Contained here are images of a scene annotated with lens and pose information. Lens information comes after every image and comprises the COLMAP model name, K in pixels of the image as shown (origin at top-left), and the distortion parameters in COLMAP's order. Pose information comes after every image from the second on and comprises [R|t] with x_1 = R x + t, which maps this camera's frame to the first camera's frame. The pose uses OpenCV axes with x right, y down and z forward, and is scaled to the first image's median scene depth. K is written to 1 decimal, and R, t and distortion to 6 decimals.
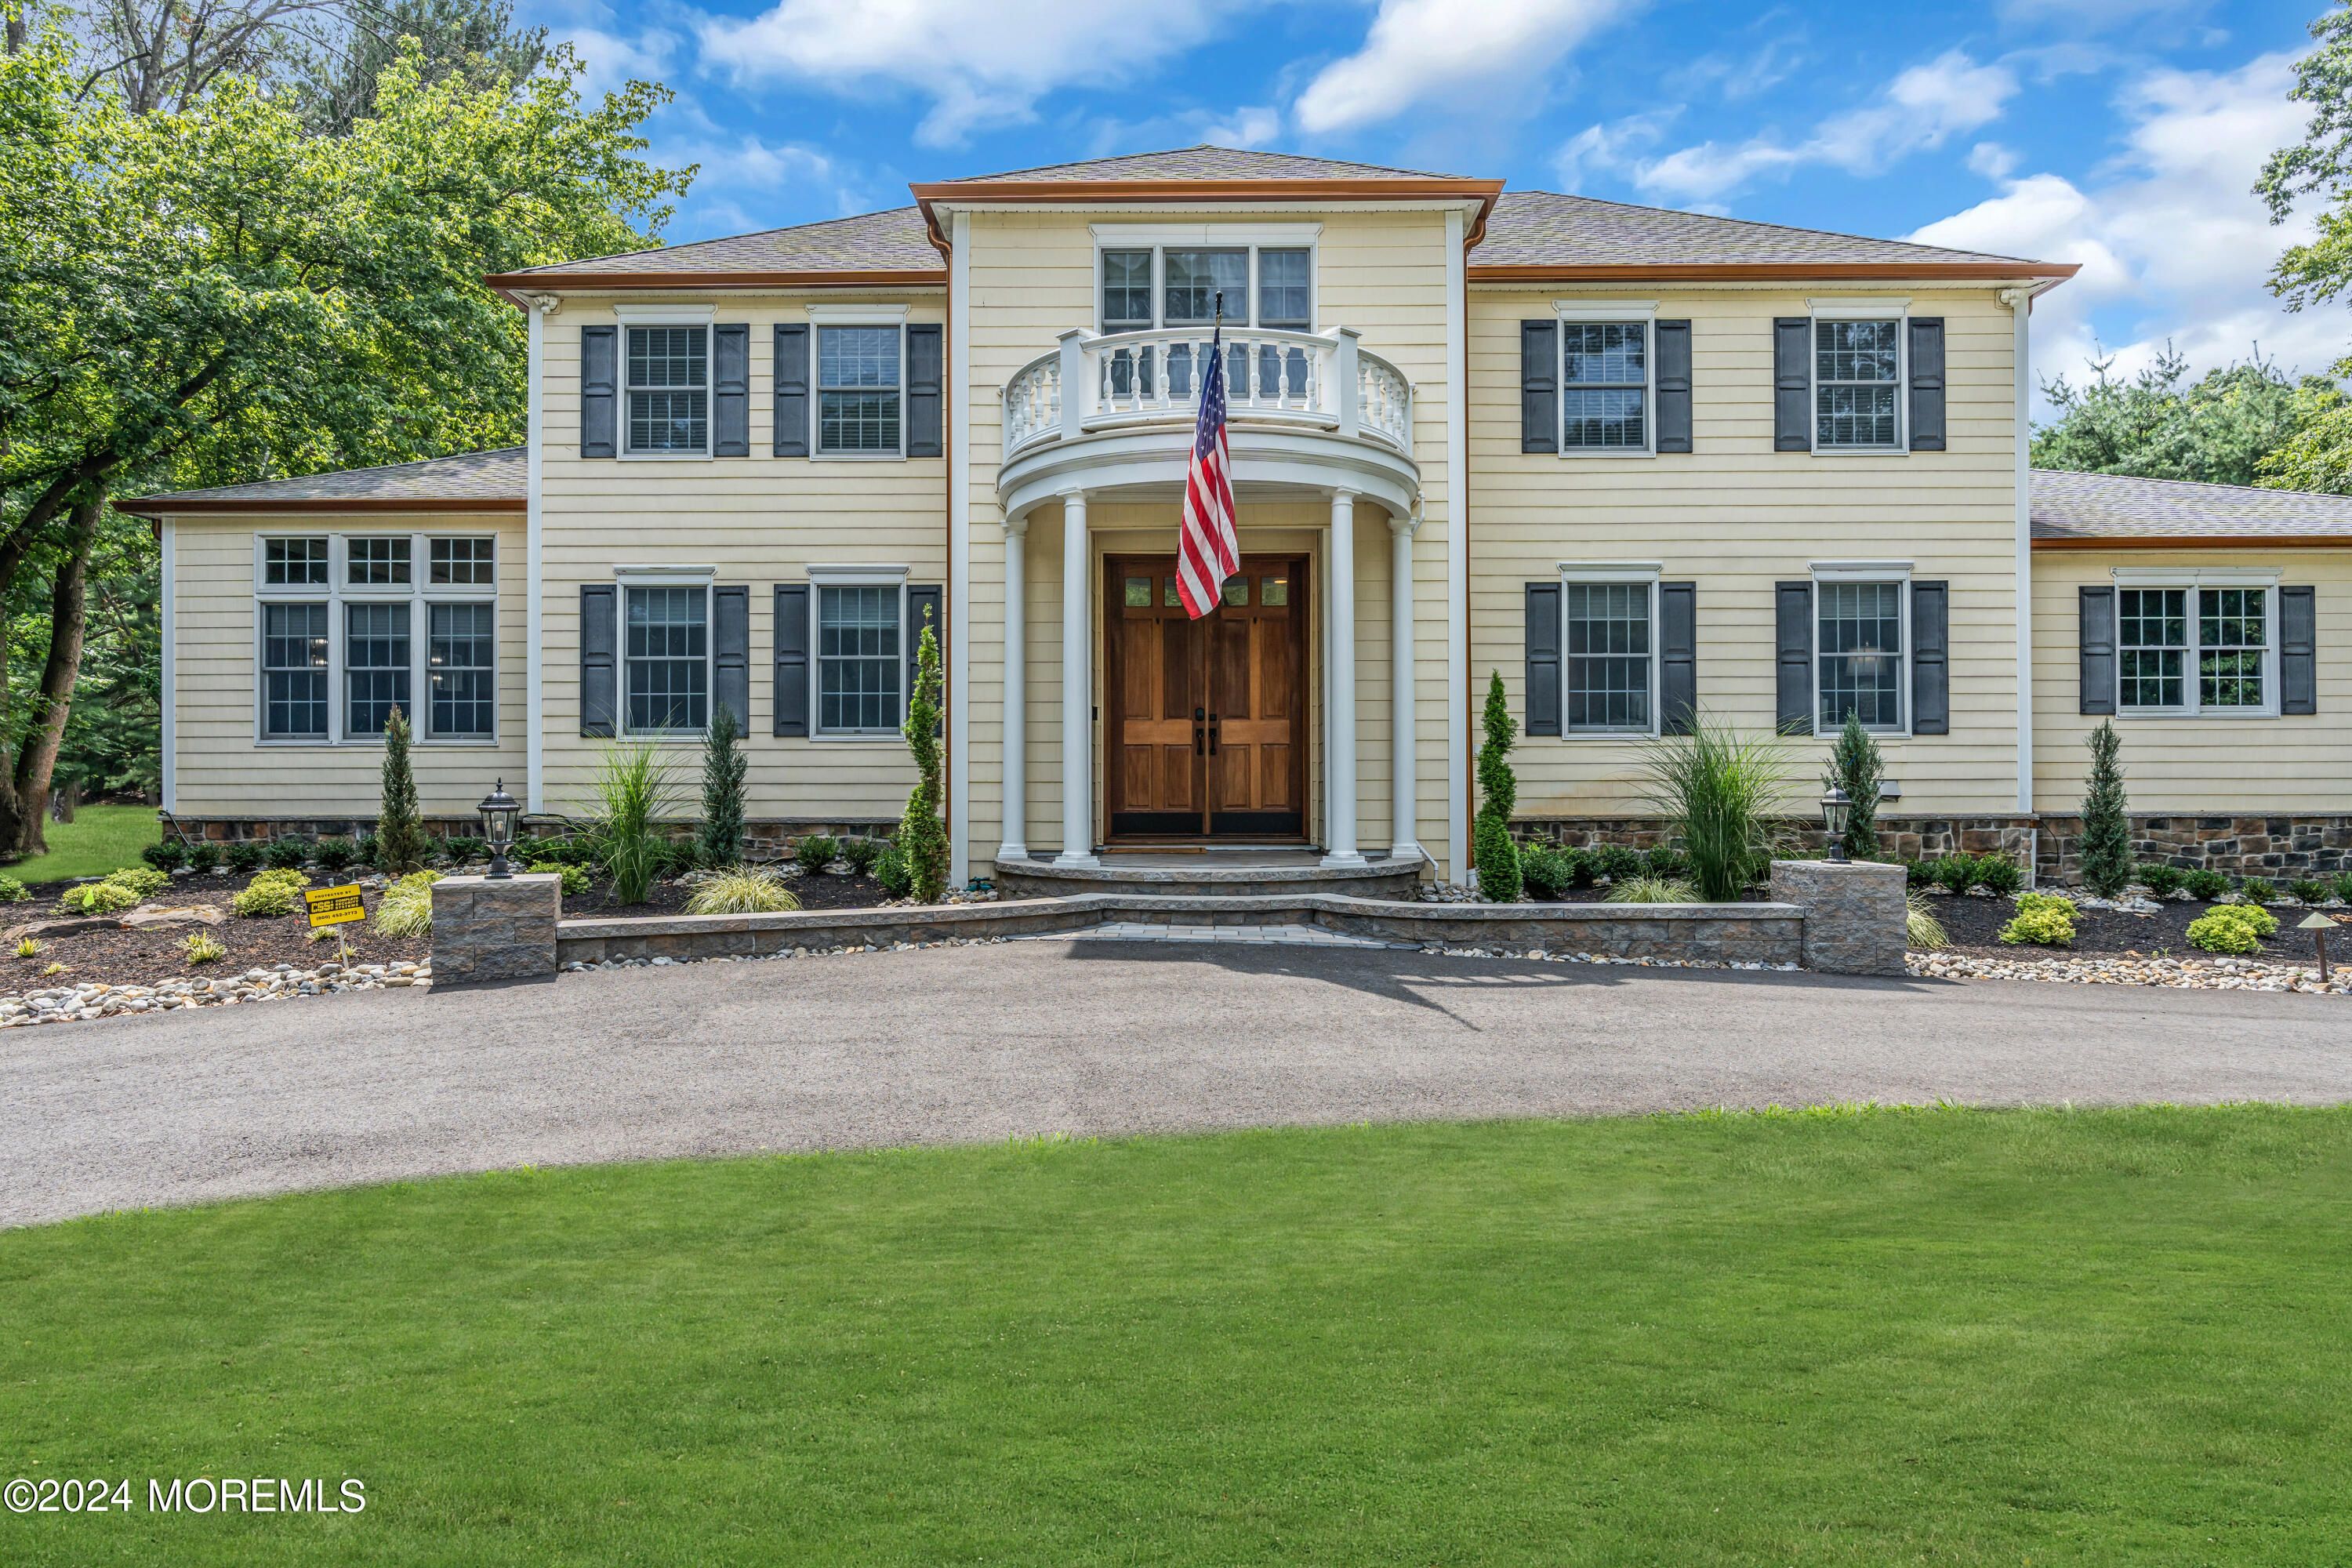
lens RADIAL K [[1256.5, 0, 1184.7], [0, 1256.5, 783.5], [0, 0, 1]] dist [0.006220, 0.000208]
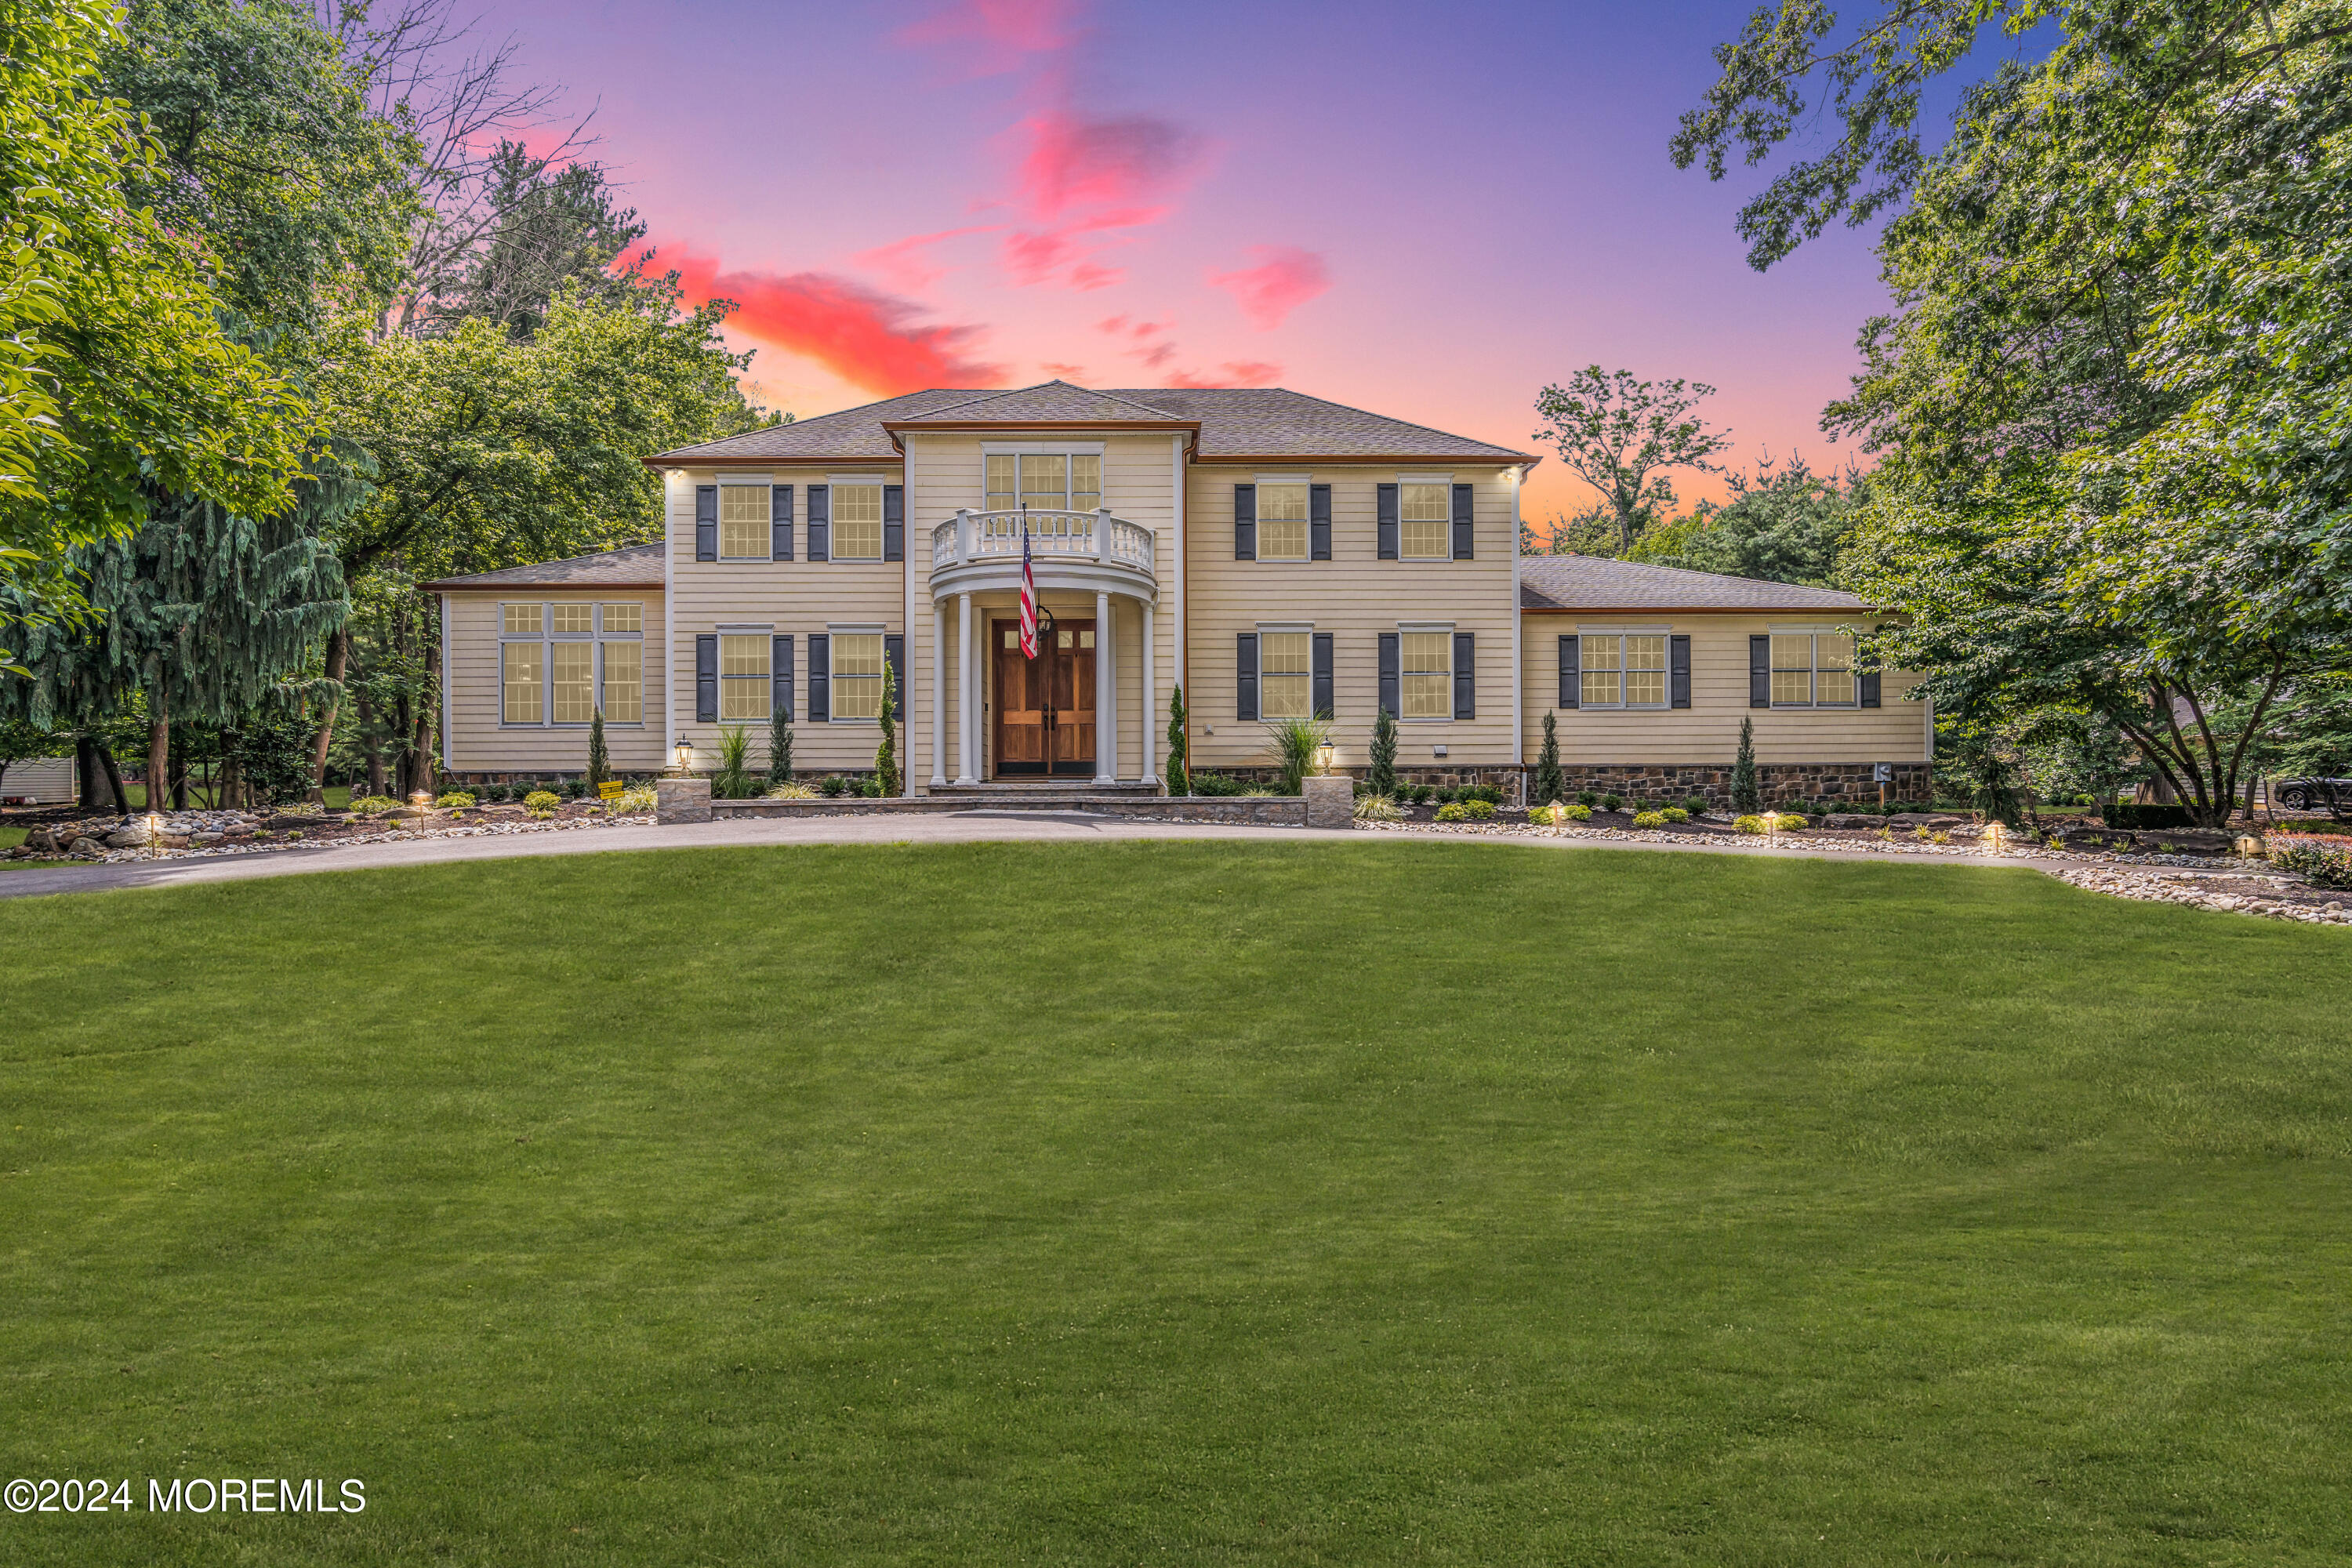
lens RADIAL K [[1037.4, 0, 1165.9], [0, 1037.4, 782.1], [0, 0, 1]] dist [-0.001924, 0.003657]
pose [[0.999802, -0.002582, 0.019708, 0.142458], [0.002462, 0.999978, 0.006102, 0.039883], [-0.019724, -0.006052, 0.999787, -0.454920]]
